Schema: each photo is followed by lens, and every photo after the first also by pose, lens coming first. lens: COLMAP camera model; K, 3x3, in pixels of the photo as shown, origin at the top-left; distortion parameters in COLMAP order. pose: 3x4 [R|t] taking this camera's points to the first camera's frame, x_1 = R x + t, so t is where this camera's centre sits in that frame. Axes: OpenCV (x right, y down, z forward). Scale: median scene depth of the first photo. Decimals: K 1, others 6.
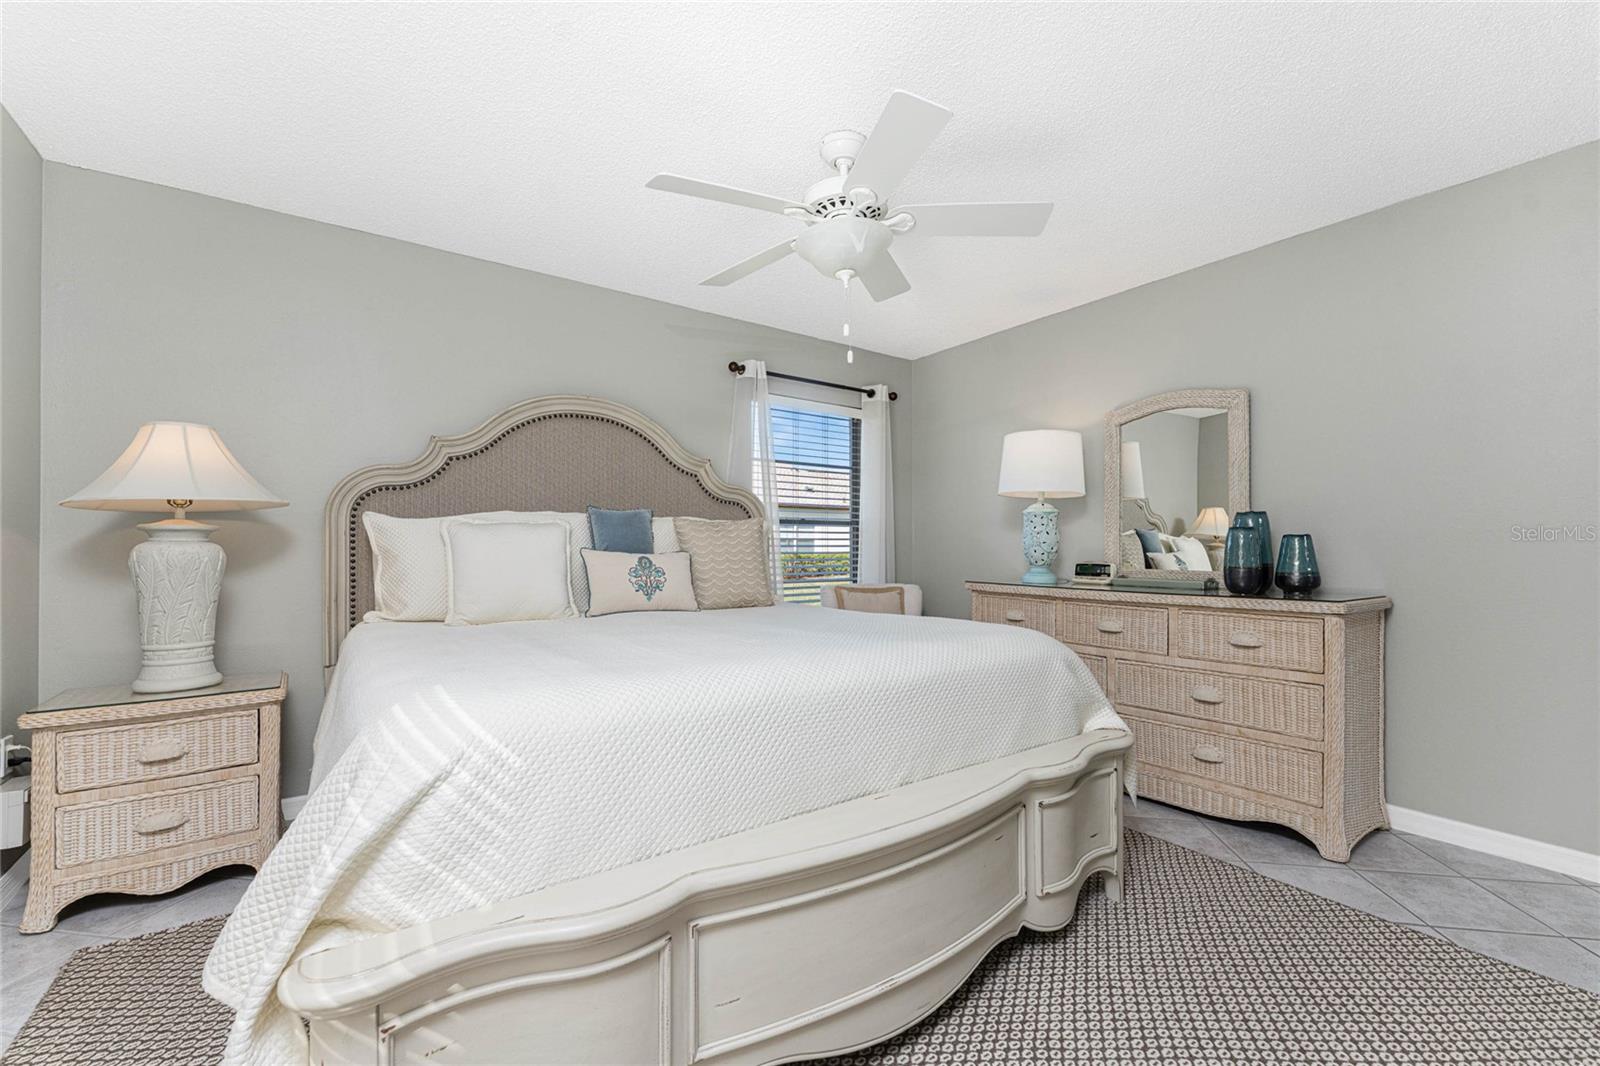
lens RADIAL K [[663.9, 0, 797.8], [0, 663.9, 541.9], [0, 0, 1]] dist [-0.000024, -0.000100]
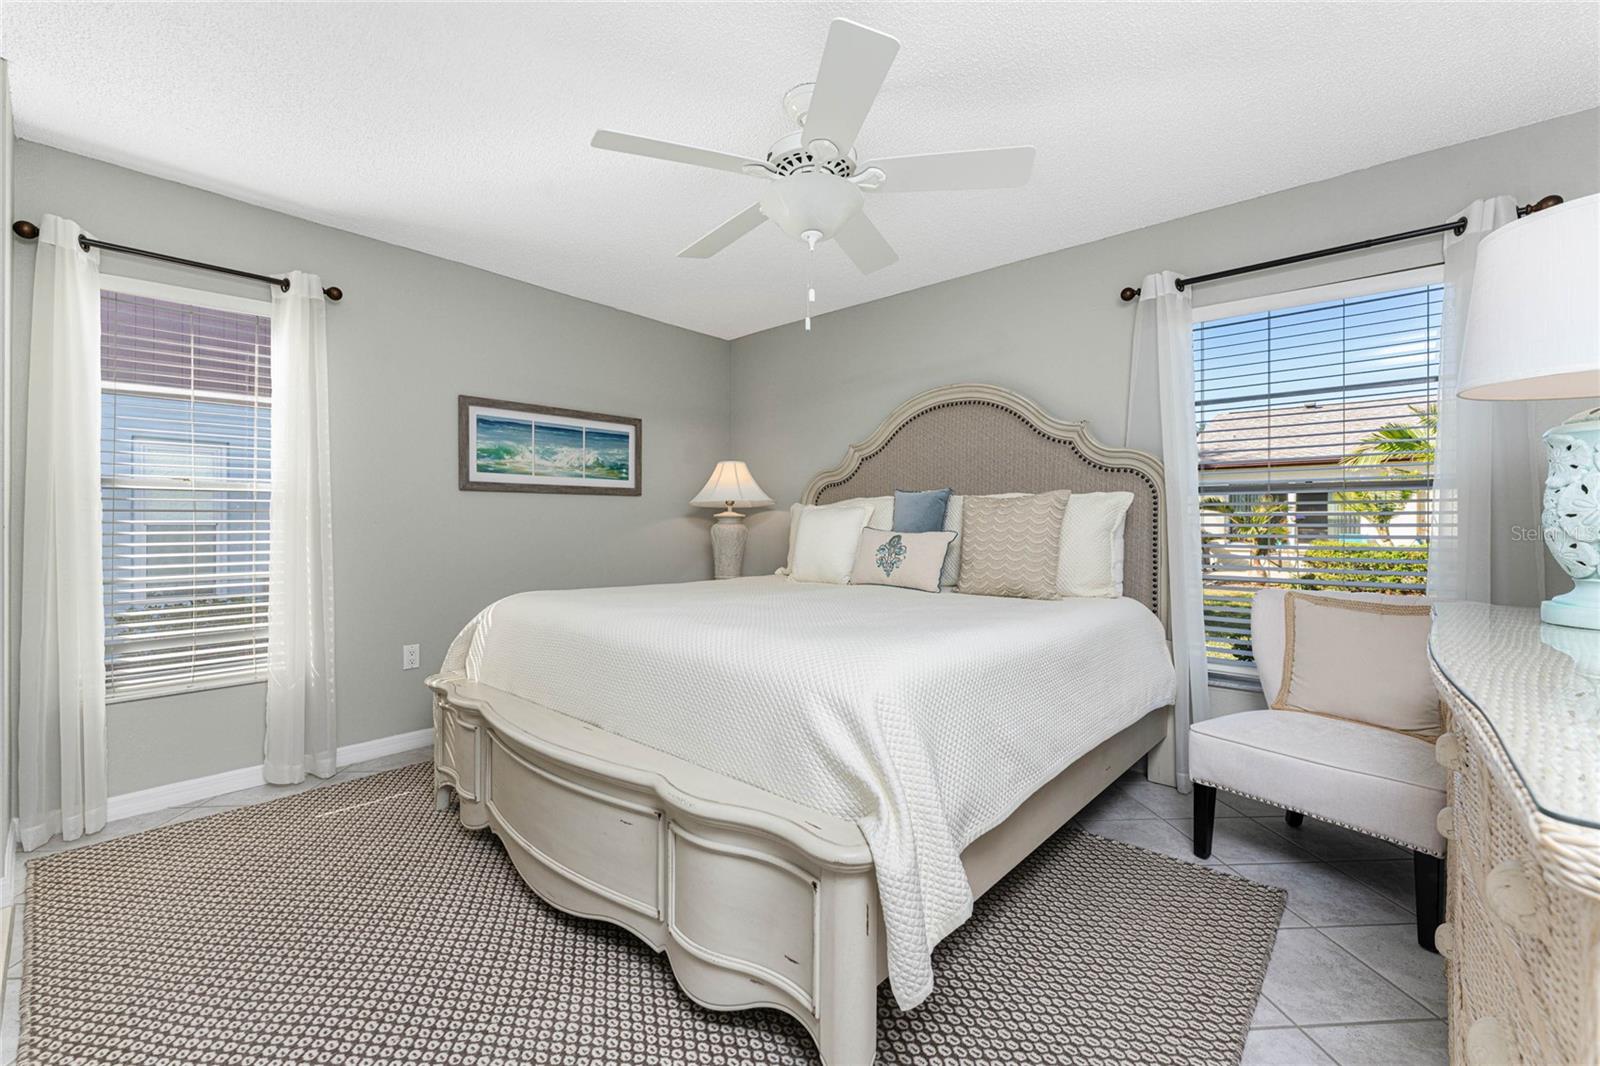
lens RADIAL K [[671.1, 0, 801.0], [0, 671.1, 524.5], [0, 0, 1]] dist [0.001085, -0.000344]
pose [[0.221940, -0.001275, -0.975059, 0.787563], [0.005757, 0.999983, 0.000003, 0.003559], [0.975043, -0.005614, 0.221944, 0.612378]]
